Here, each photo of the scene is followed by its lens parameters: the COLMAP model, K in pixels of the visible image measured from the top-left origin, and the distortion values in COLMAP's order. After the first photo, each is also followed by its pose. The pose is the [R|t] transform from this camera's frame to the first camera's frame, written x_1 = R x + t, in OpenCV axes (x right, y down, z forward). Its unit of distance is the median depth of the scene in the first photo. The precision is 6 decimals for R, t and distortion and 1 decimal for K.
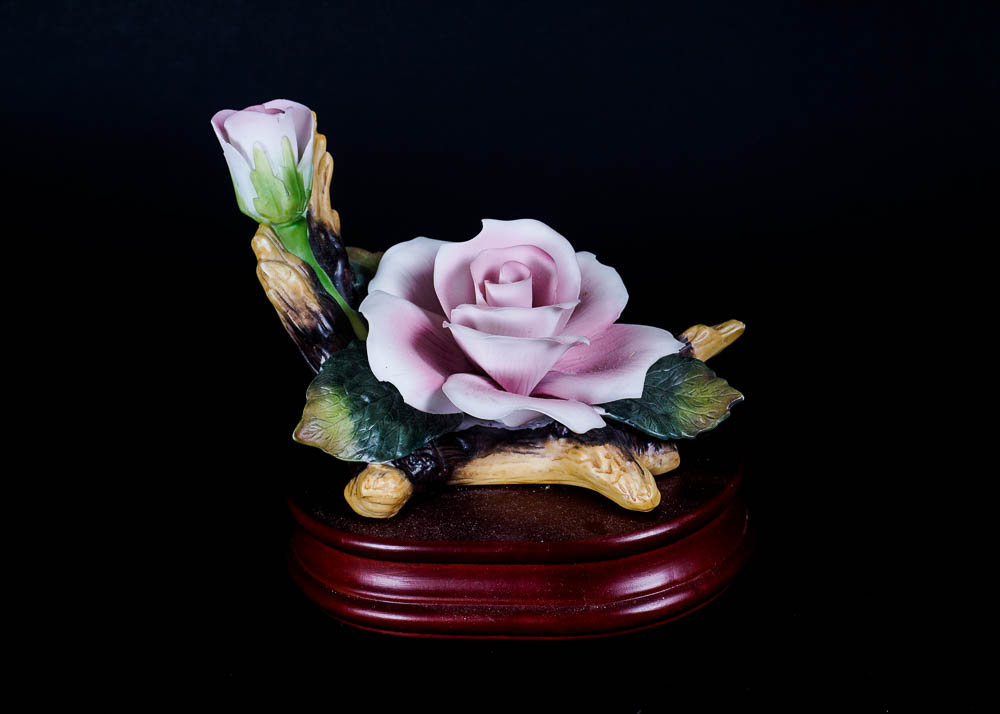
lens RADIAL K [[1680.6, 0, 496.9], [0, 1680.6, 356.6], [0, 0, 1]] dist [-0.001962, 0.000000]
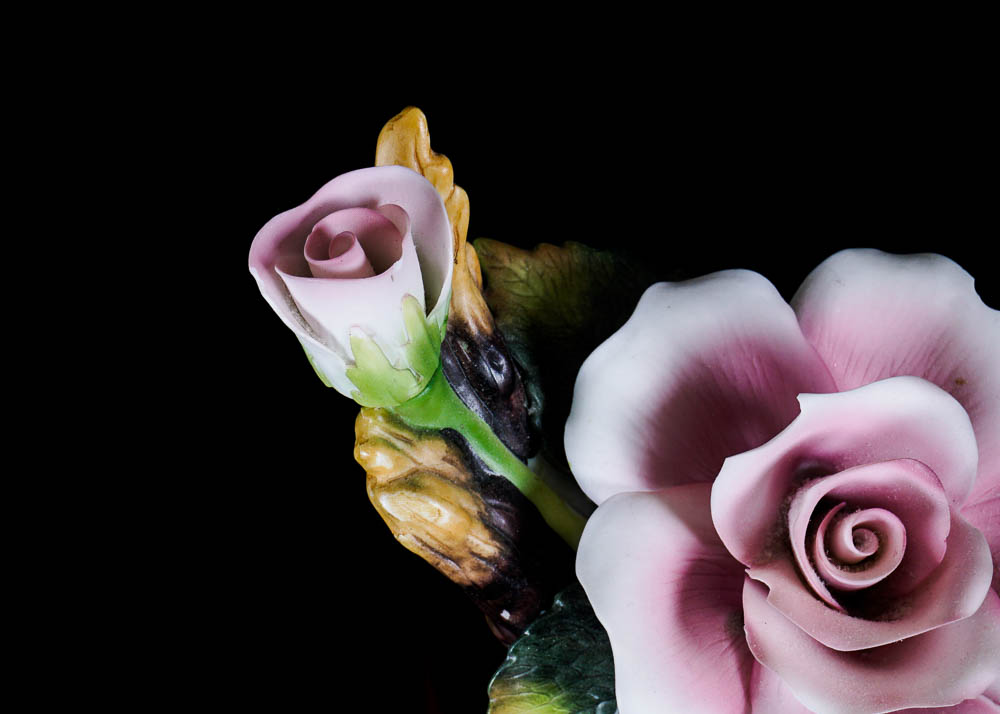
lens RADIAL K [[2944.2, 0, 496.7], [0, 2944.2, 364.7], [0, 0, 1]] dist [0.035983, 0.000000]
pose [[0.993258, -0.103945, 0.051330, -0.148386], [0.043408, 0.744031, 0.666734, -0.706694], [-0.107495, -0.660010, 0.743526, 0.338250]]
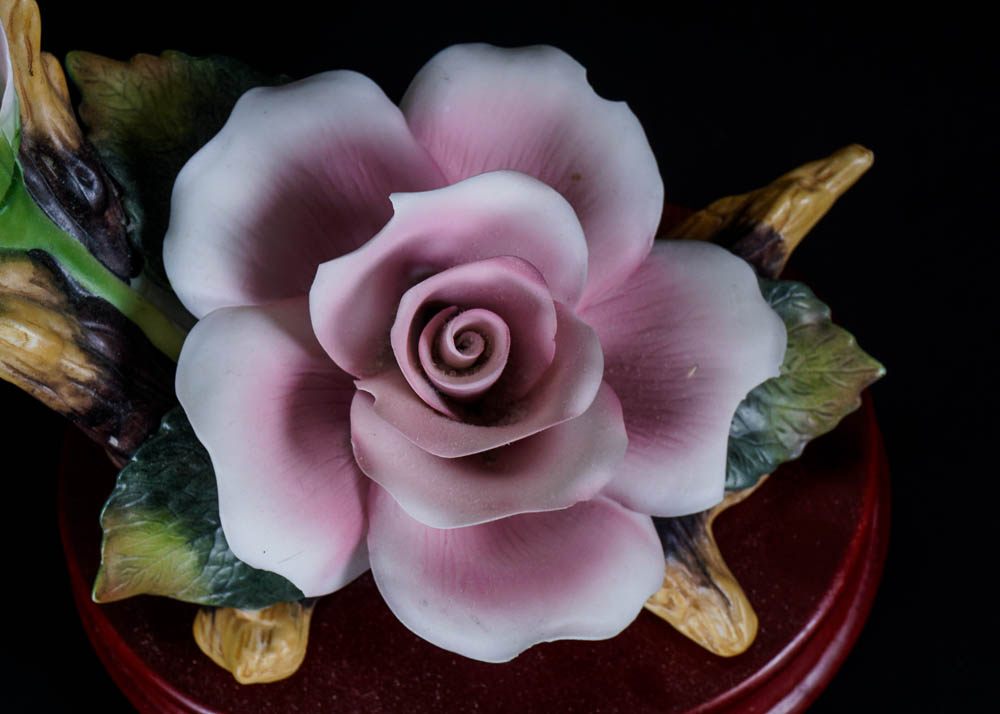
lens RADIAL K [[2944.2, 0, 500.7], [0, 2944.2, 360.7], [0, 0, 1]] dist [0.035983, 0.000000]
pose [[0.984130, -0.155360, 0.085737, -0.059566], [0.051710, 0.713288, 0.698961, -0.661759], [-0.169745, -0.683436, 0.710002, 0.339872]]
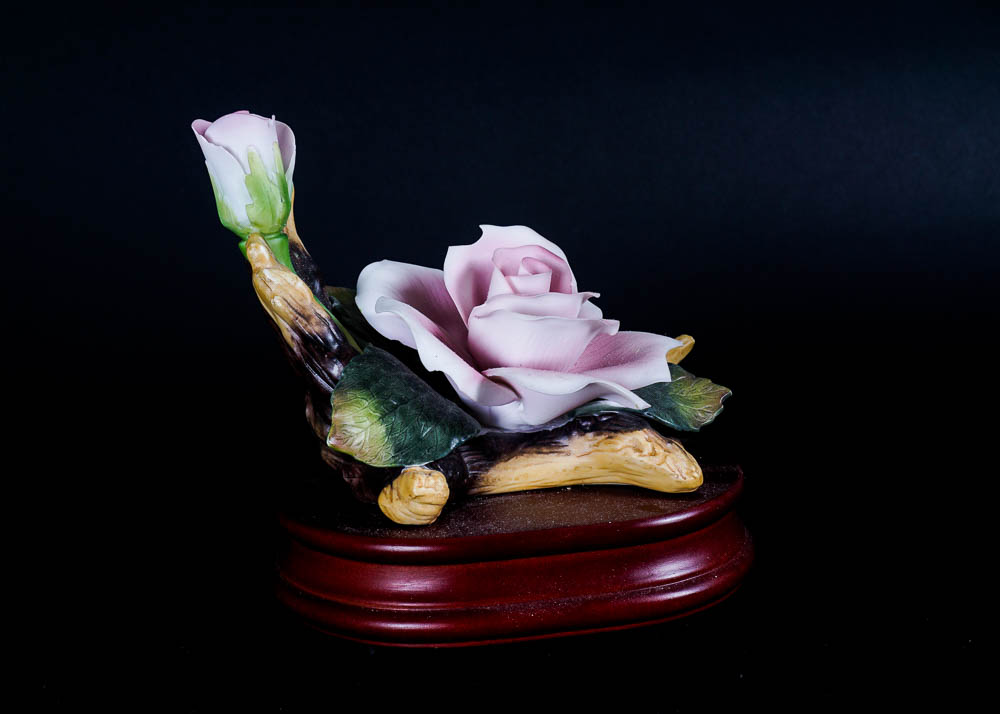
lens RADIAL K [[1680.6, 0, 504.2], [0, 1680.6, 358.7], [0, 0, 1]] dist [-0.001962, 0.000000]
pose [[0.927641, -0.025319, 0.372615, -0.369740], [0.090959, 0.982974, -0.159654, 0.156832], [-0.362228, 0.181994, 0.914149, 0.101301]]
